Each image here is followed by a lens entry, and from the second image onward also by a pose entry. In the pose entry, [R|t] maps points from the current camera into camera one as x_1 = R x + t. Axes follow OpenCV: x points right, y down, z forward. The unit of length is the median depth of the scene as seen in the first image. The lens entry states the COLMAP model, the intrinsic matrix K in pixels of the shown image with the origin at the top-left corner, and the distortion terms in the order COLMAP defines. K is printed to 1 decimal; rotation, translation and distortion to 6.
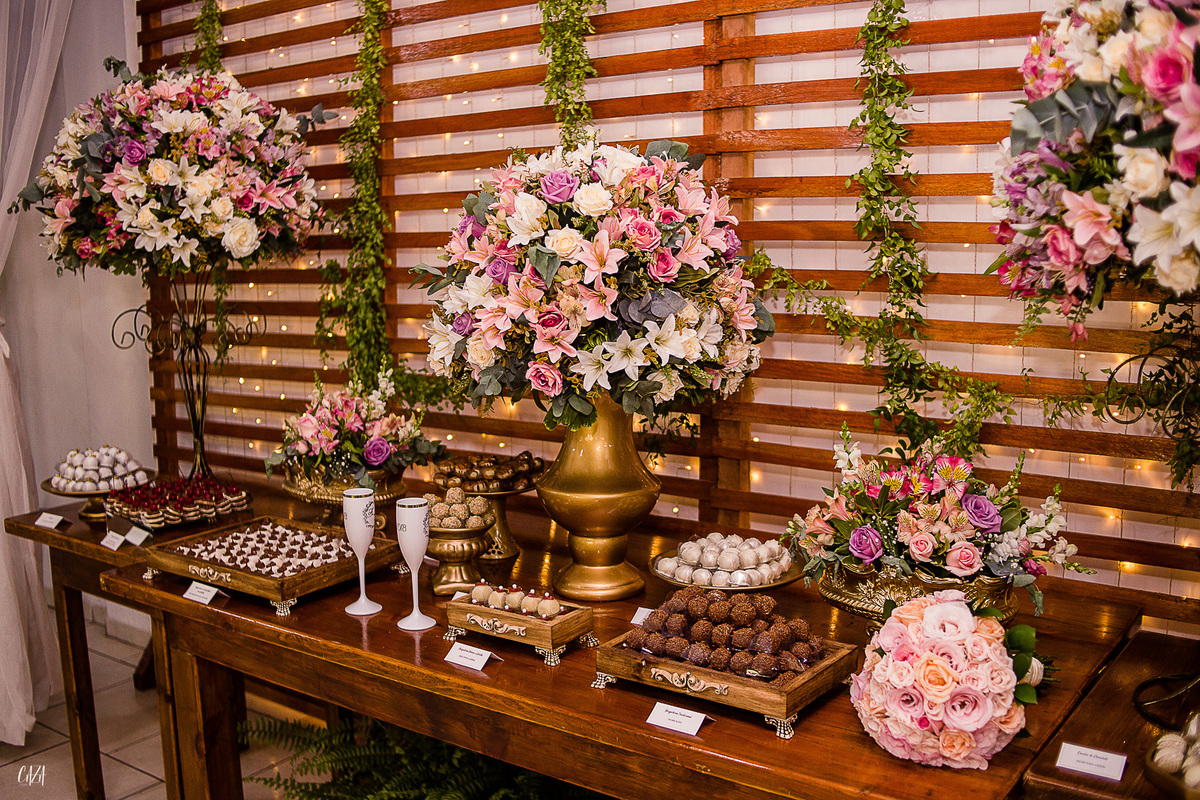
lens RADIAL K [[1247.7, 0, 596.7], [0, 1247.7, 431.7], [0, 0, 1]] dist [-0.146617, 0.093098]
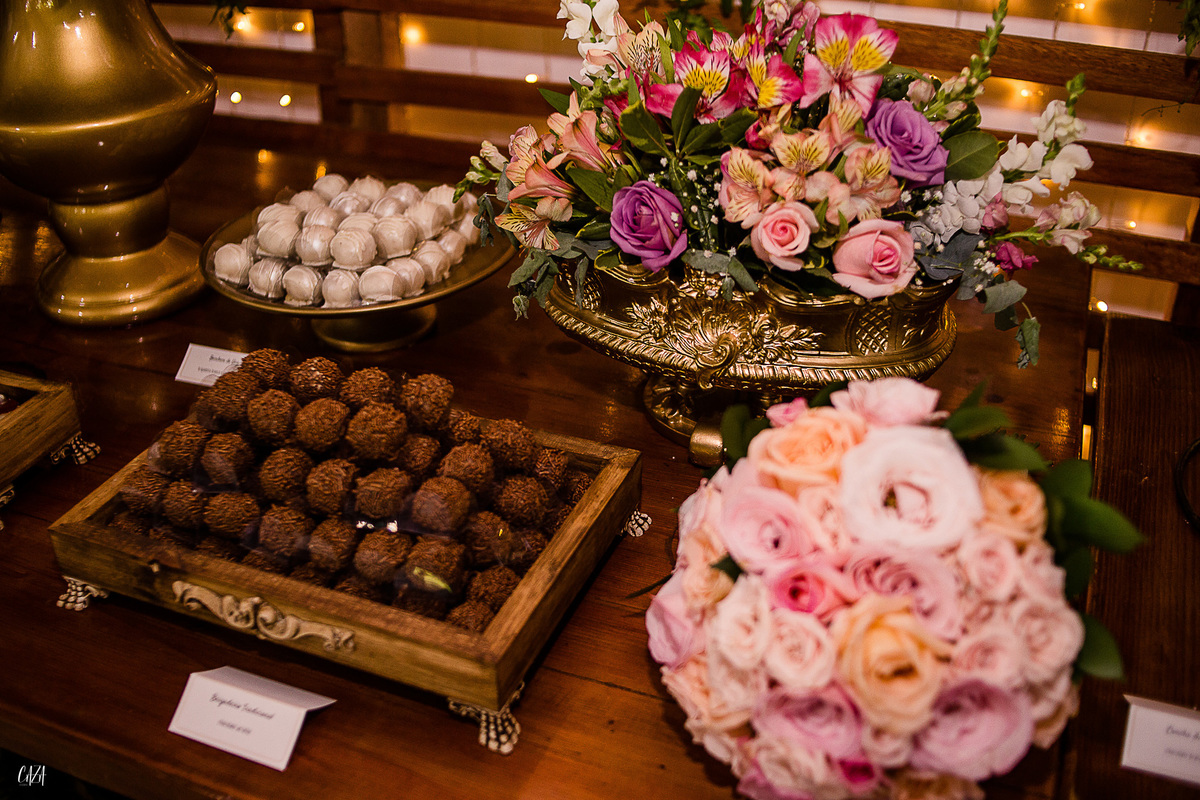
lens RADIAL K [[1247.7, 0, 596.7], [0, 1247.7, 431.7], [0, 0, 1]] dist [-0.146617, 0.093098]
pose [[0.969028, -0.124614, 0.213204, 0.099402], [0.036566, 0.926235, 0.375170, -0.007184], [-0.244228, -0.355754, 0.902104, 0.597638]]
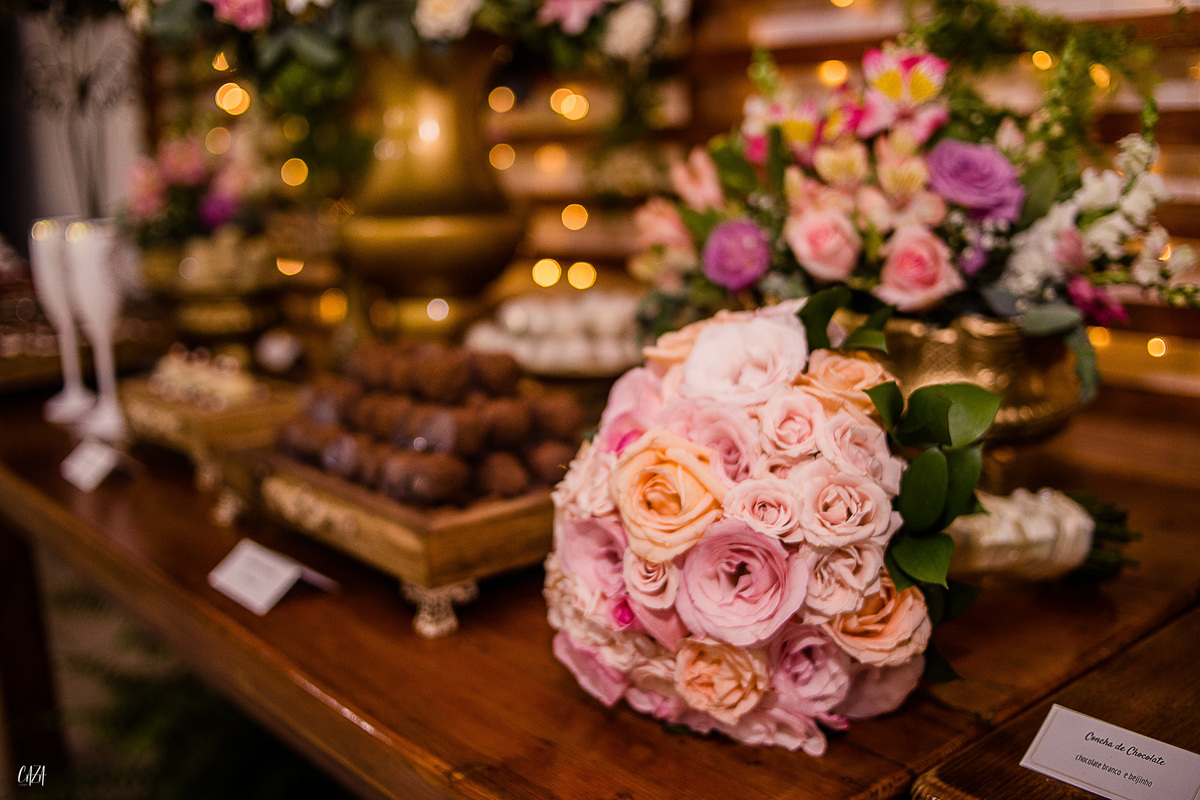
lens RADIAL K [[1247.7, 0, 596.7], [0, 1247.7, 431.7], [0, 0, 1]] dist [-0.146617, 0.093098]
pose [[0.969755, 0.038425, -0.241038, 0.292137], [-0.024568, 0.997882, 0.060233, 0.135205], [0.242842, -0.052489, 0.968645, 0.536794]]
